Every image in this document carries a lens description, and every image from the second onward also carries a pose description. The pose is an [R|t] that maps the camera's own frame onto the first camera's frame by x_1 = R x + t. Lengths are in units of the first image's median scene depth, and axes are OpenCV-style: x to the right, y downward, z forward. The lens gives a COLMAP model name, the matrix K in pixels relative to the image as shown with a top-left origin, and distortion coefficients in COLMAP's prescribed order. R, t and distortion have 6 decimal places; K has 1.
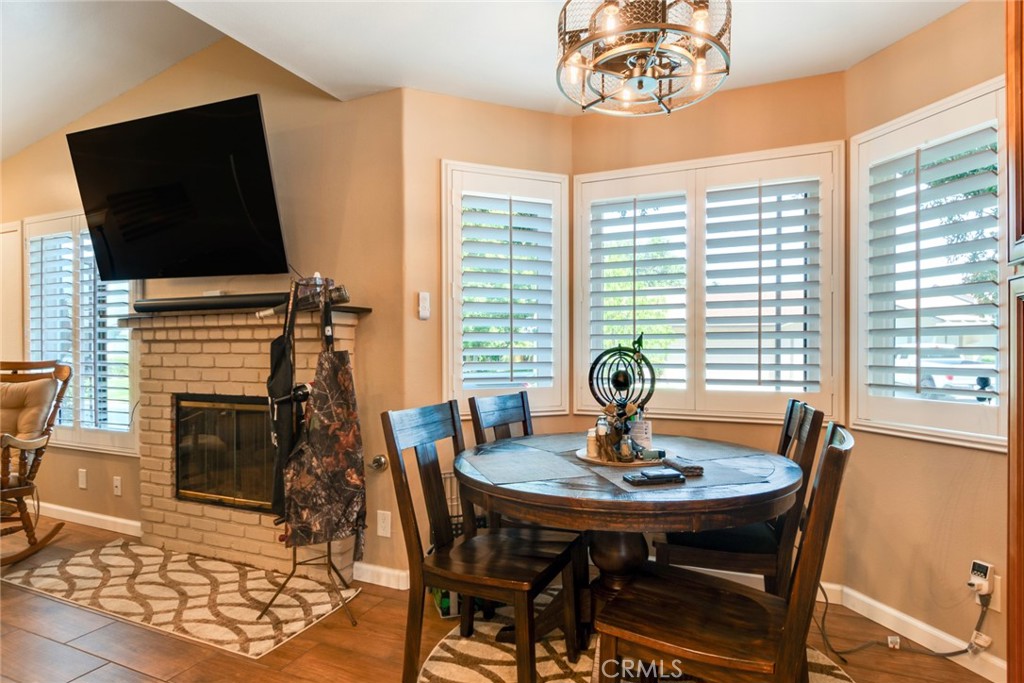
lens RADIAL K [[561.3, 0, 513.6], [0, 561.3, 345.0], [0, 0, 1]] dist [-0.000365, -0.000987]
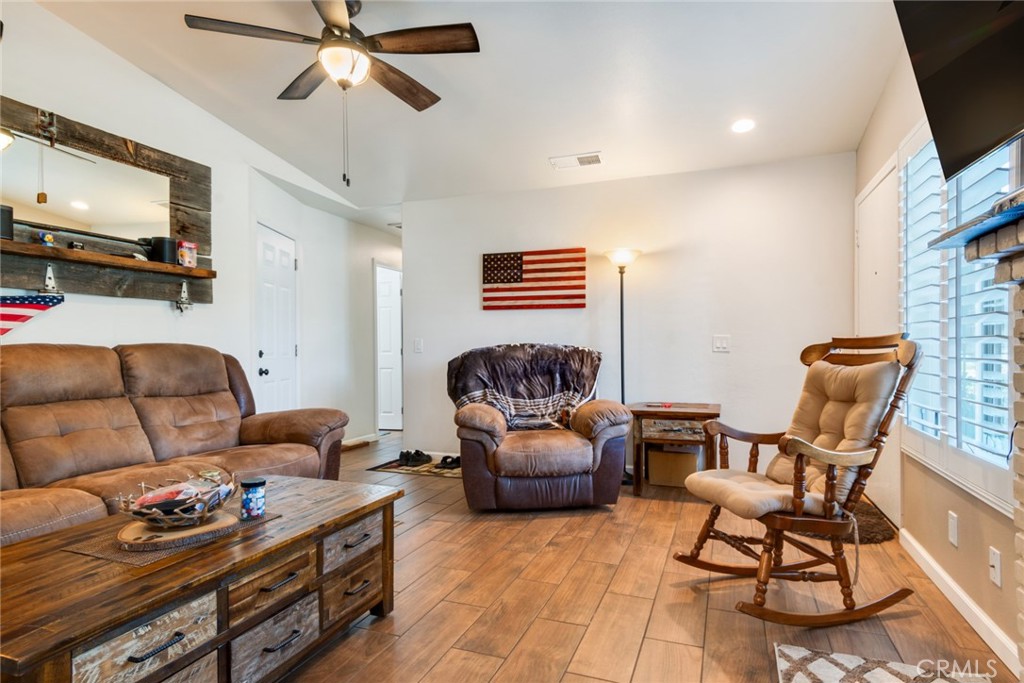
lens RADIAL K [[561.3, 0, 512.3], [0, 561.3, 341.9], [0, 0, 1]] dist [-0.000365, -0.000987]
pose [[0.069195, 0.003920, -0.997595, -0.224330], [0.004383, 0.999981, 0.004233, 0.034785], [0.997594, -0.004665, 0.069176, 0.562651]]
